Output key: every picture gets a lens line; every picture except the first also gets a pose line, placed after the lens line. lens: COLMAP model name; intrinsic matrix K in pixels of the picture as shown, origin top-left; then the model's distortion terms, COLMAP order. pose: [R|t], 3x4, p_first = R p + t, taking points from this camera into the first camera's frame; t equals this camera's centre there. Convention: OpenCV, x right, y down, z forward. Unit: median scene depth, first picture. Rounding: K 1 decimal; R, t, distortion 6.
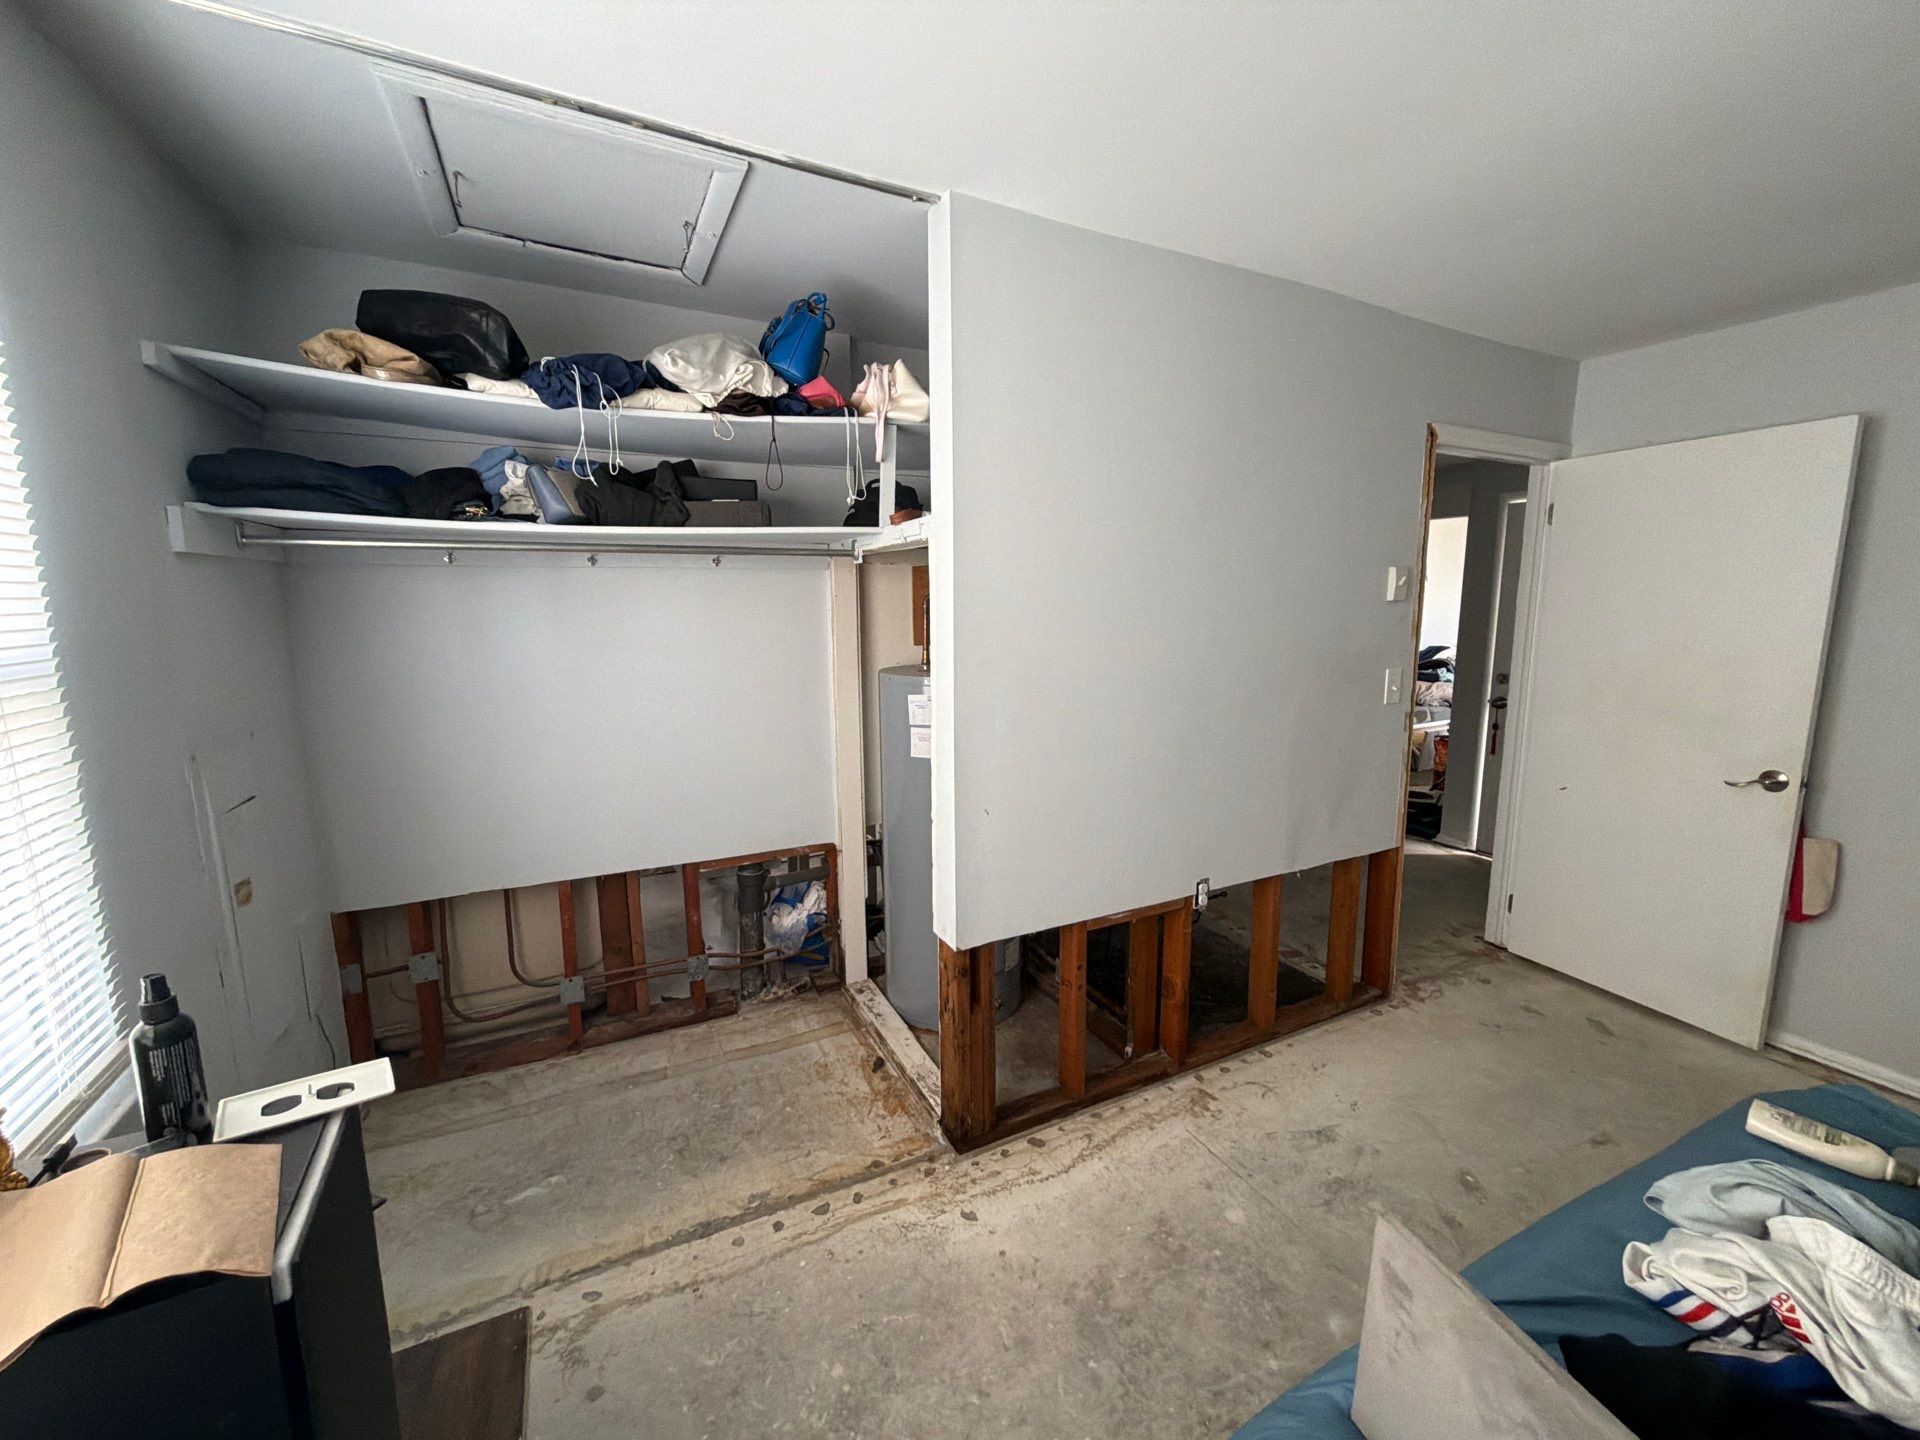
lens RADIAL K [[769.5, 0, 954.8], [0, 769.5, 715.6], [0, 0, 1]] dist [0.003823, 0.000937]
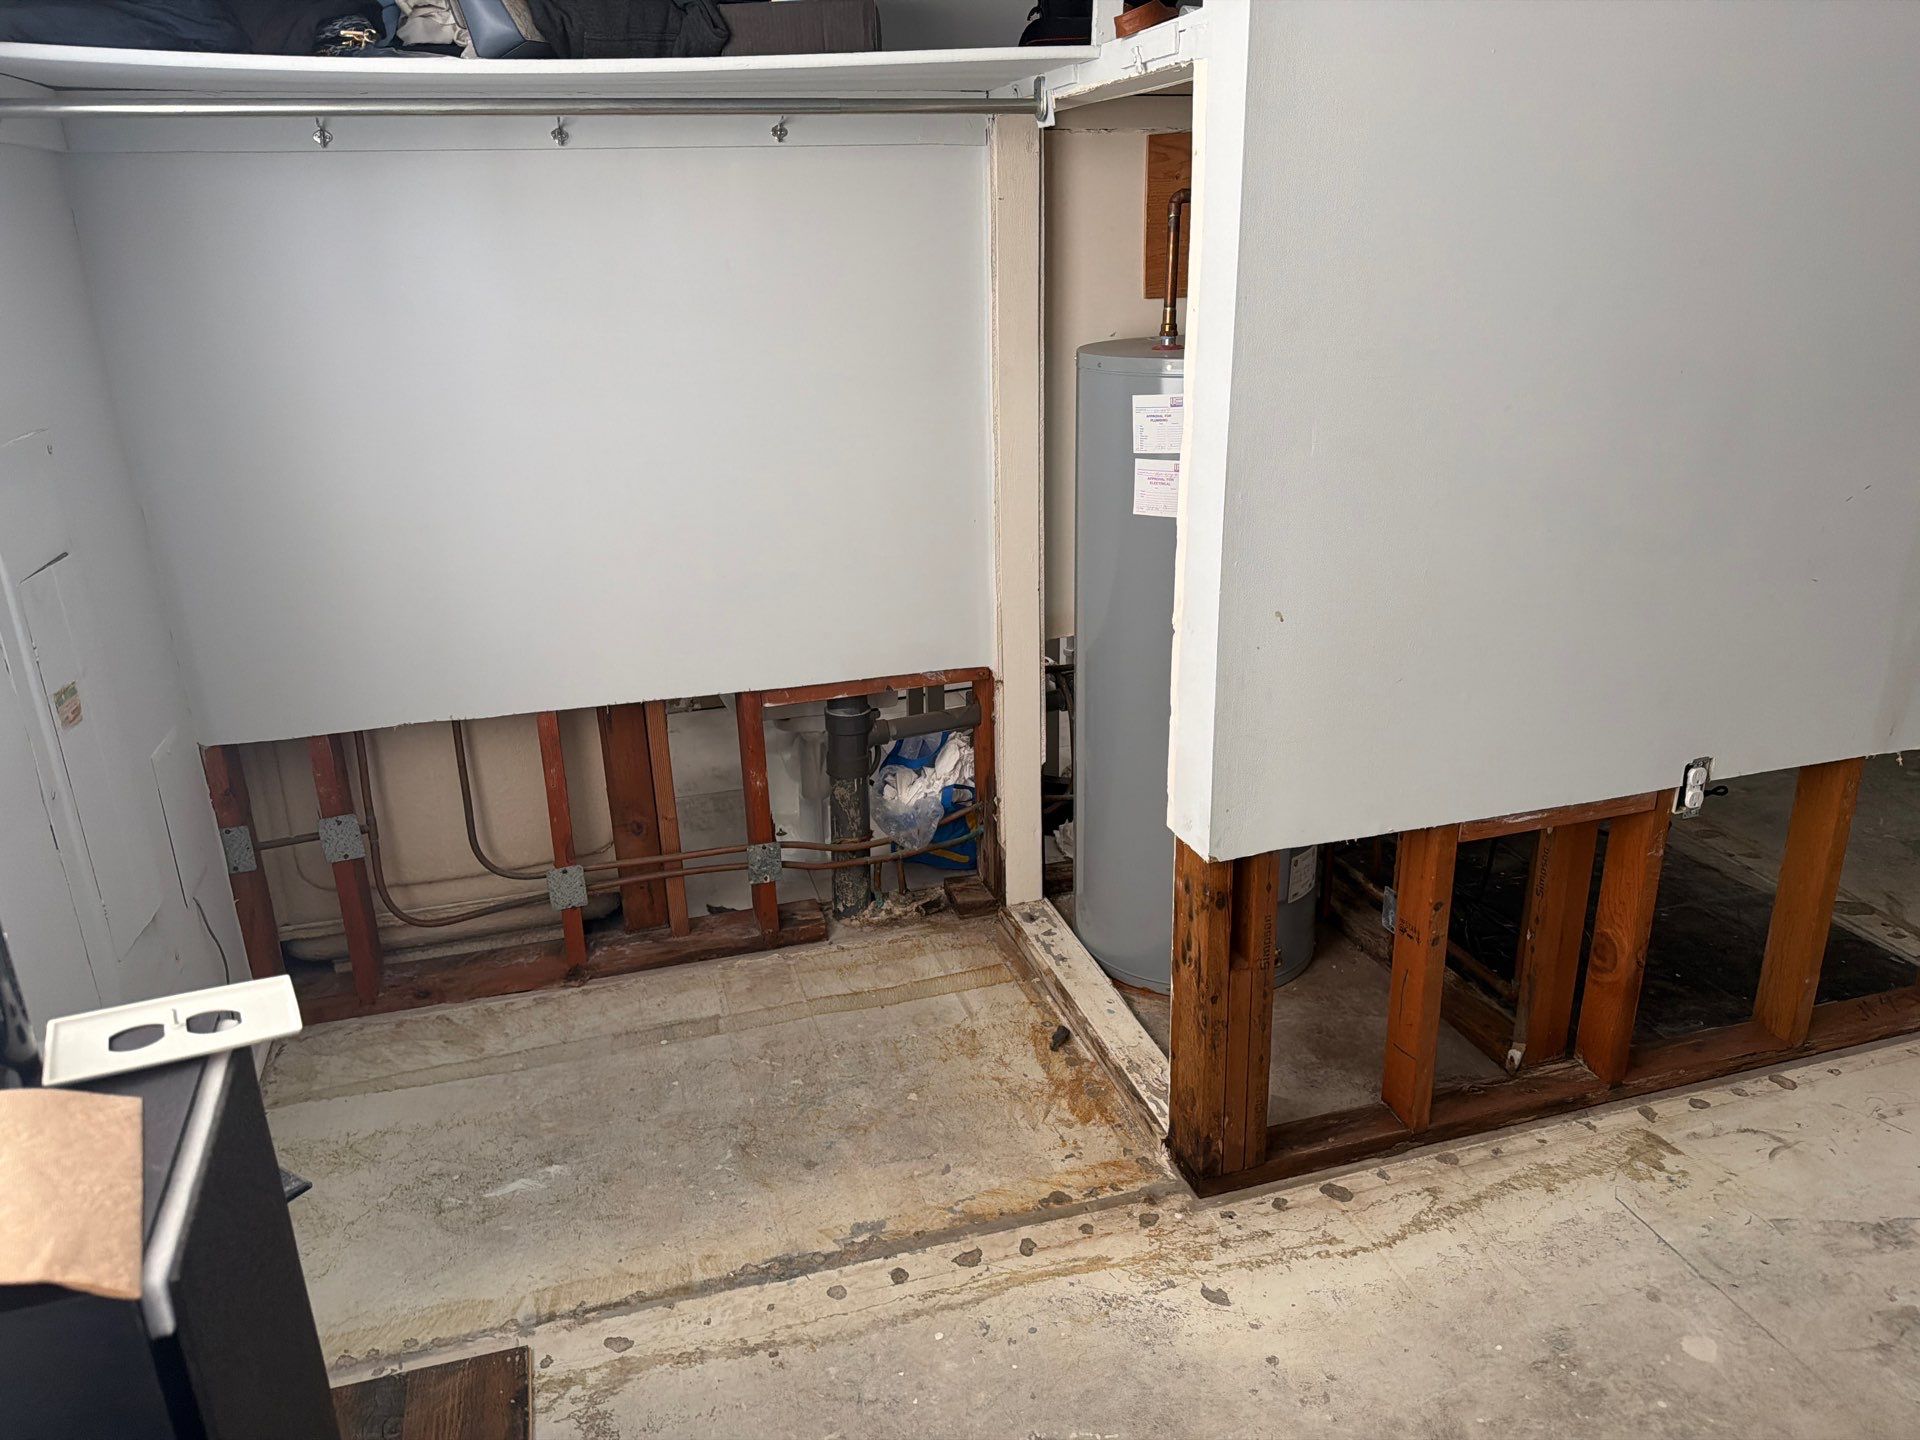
lens RADIAL K [[1354.8, 0, 955.6], [0, 1354.8, 726.1], [0, 0, 1]] dist [0.038947, -0.039253]
pose [[0.984644, 0.043017, -0.169192, -0.016805], [-0.008079, 0.979355, 0.201984, 0.011354], [0.174388, -0.197516, 0.964664, 0.039198]]
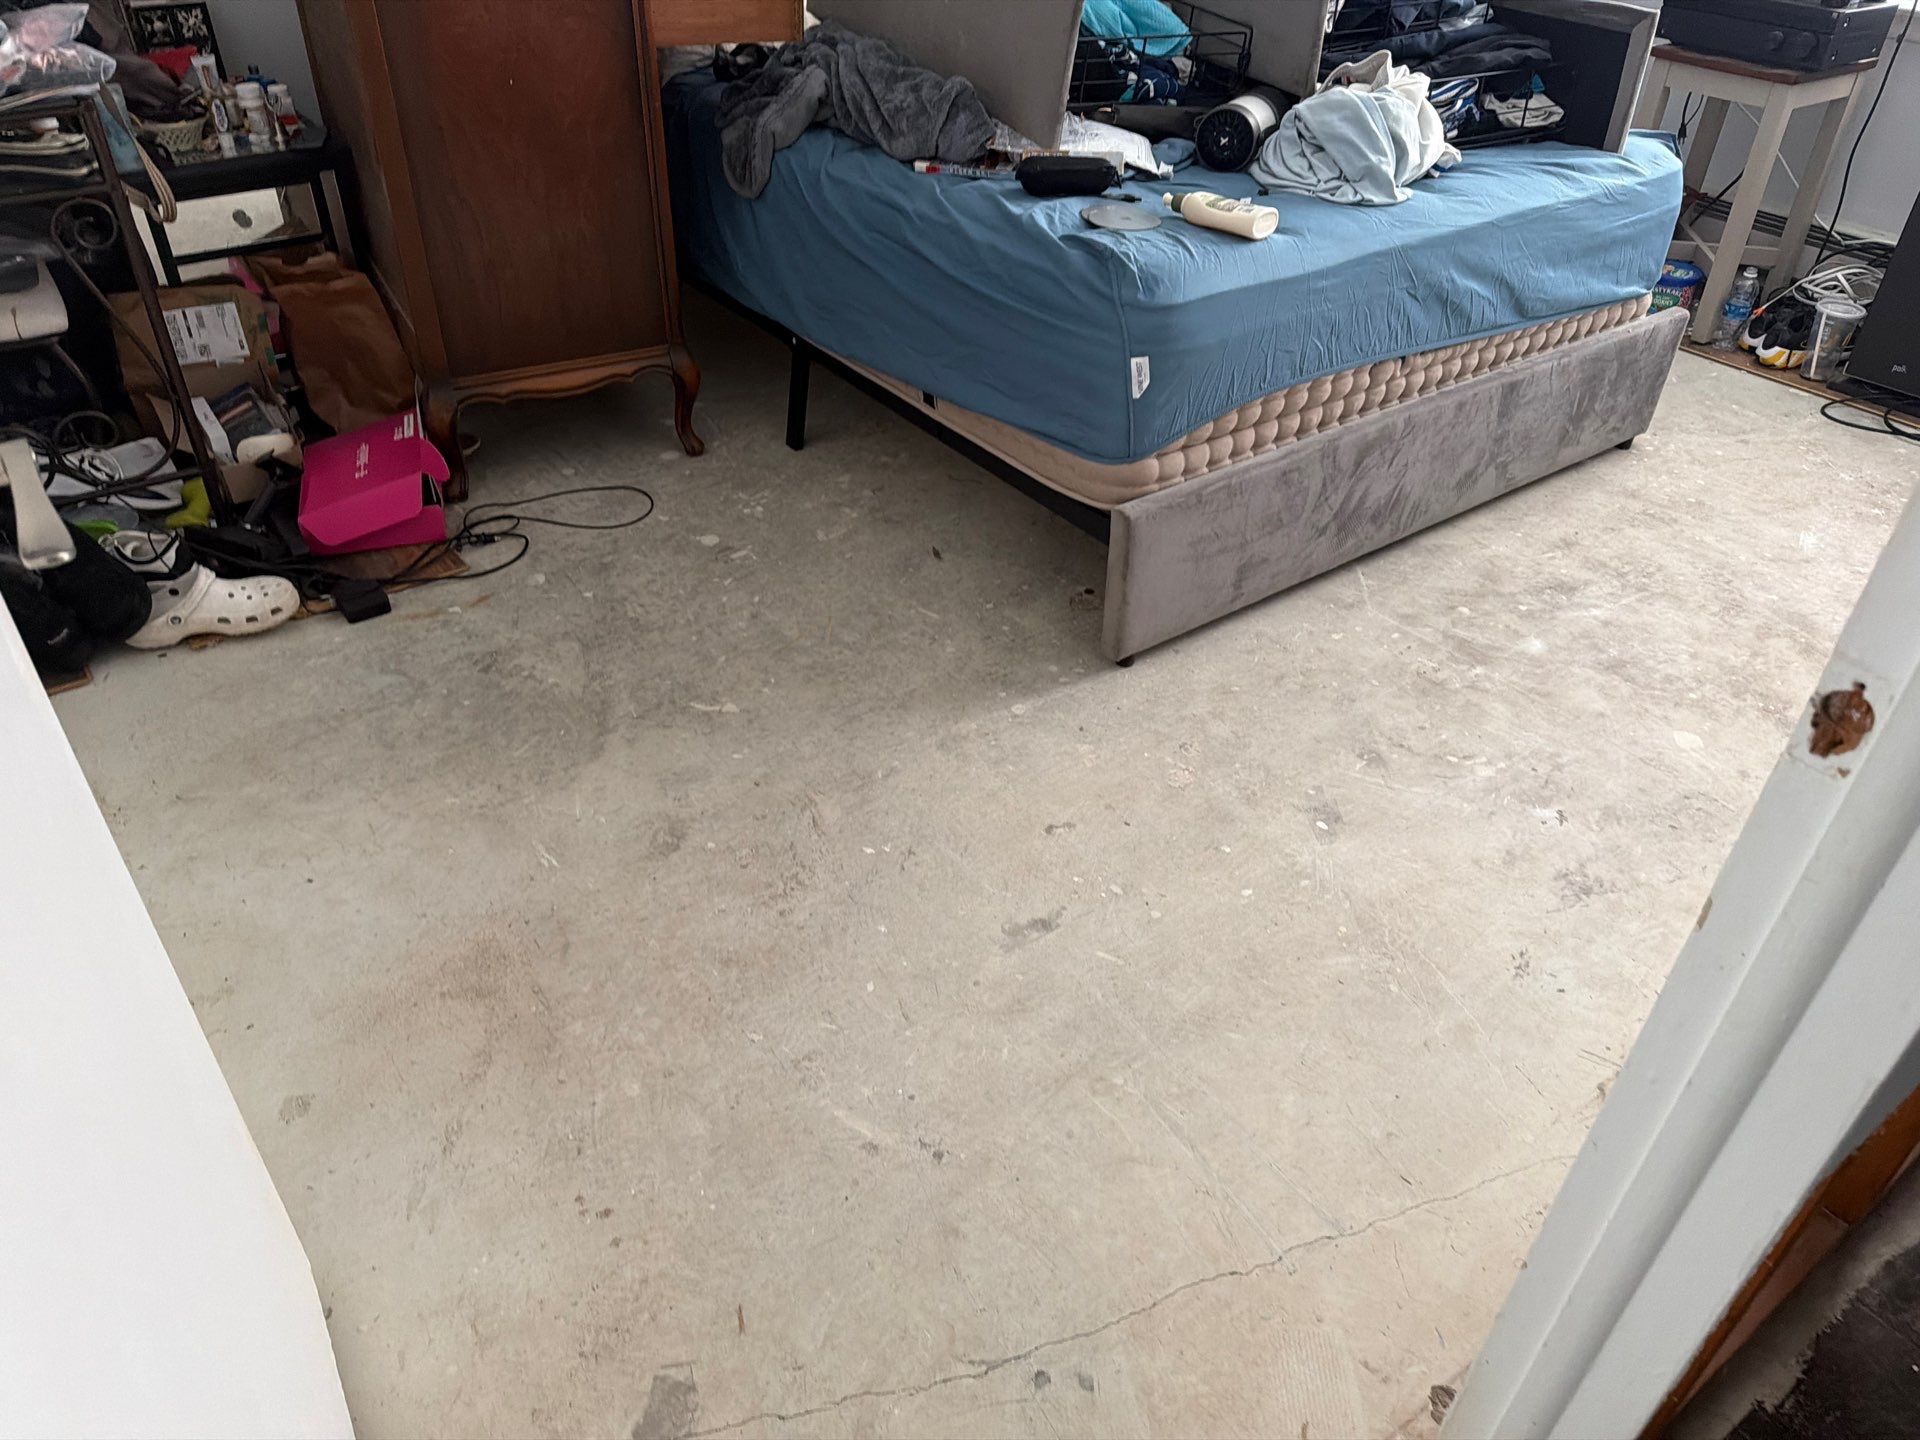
lens RADIAL K [[1354.8, 0, 970.0], [0, 1354.8, 725.8], [0, 0, 1]] dist [0.038947, -0.039253]
pose [[-0.984428, 0.079190, -0.156941, 1.039797], [-0.056930, 0.701051, 0.710835, -0.124492], [0.166315, 0.708700, -0.685626, 1.539271]]
